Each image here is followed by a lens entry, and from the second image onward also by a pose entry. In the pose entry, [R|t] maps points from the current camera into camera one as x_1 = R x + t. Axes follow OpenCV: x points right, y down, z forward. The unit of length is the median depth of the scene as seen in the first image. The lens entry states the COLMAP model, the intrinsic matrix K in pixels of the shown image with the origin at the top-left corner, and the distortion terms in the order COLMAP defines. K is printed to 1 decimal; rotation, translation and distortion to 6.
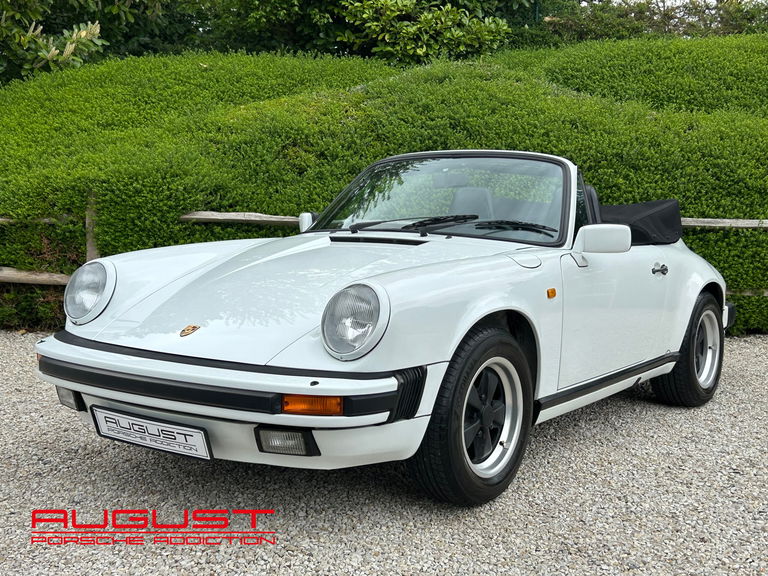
lens RADIAL K [[965.7, 0, 379.0], [0, 965.7, 289.3], [0, 0, 1]] dist [0.082991, 0.000000]
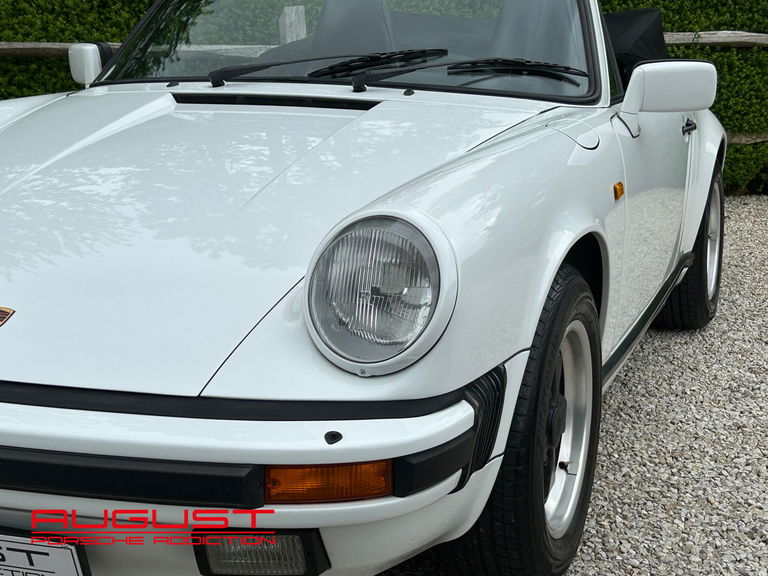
lens RADIAL K [[1314.3, 0, 387.9], [0, 1314.3, 287.2], [0, 0, 1]] dist [0.050337, 0.000000]
pose [[0.963867, -0.068847, 0.257332, -0.141359], [0.036042, 0.990847, 0.130093, -0.041449], [-0.263933, -0.116117, 0.957526, 0.265730]]
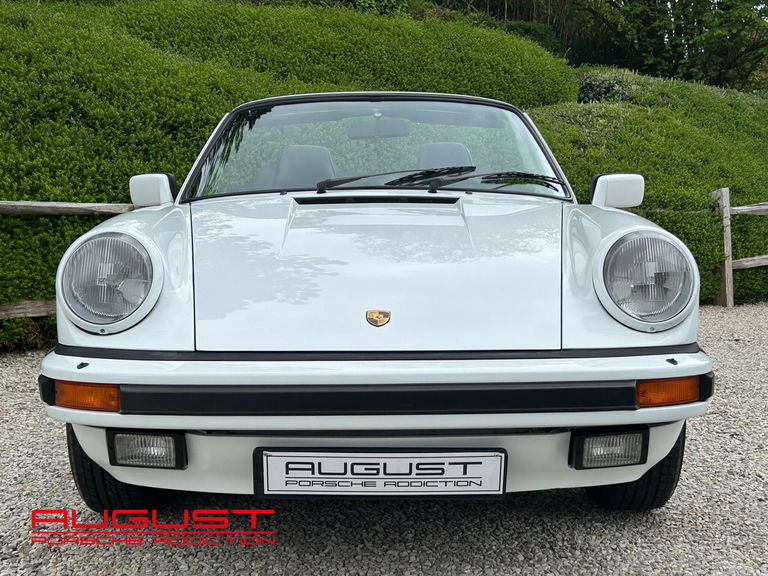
lens RADIAL K [[1088.3, 0, 384.2], [0, 1088.3, 288.6], [0, 0, 1]] dist [0.121750, 0.000000]
pose [[0.814648, -0.063018, 0.576521, -0.509765], [0.071529, 0.997407, 0.007950, 0.013444], [-0.575527, 0.034762, 0.817043, 0.305153]]
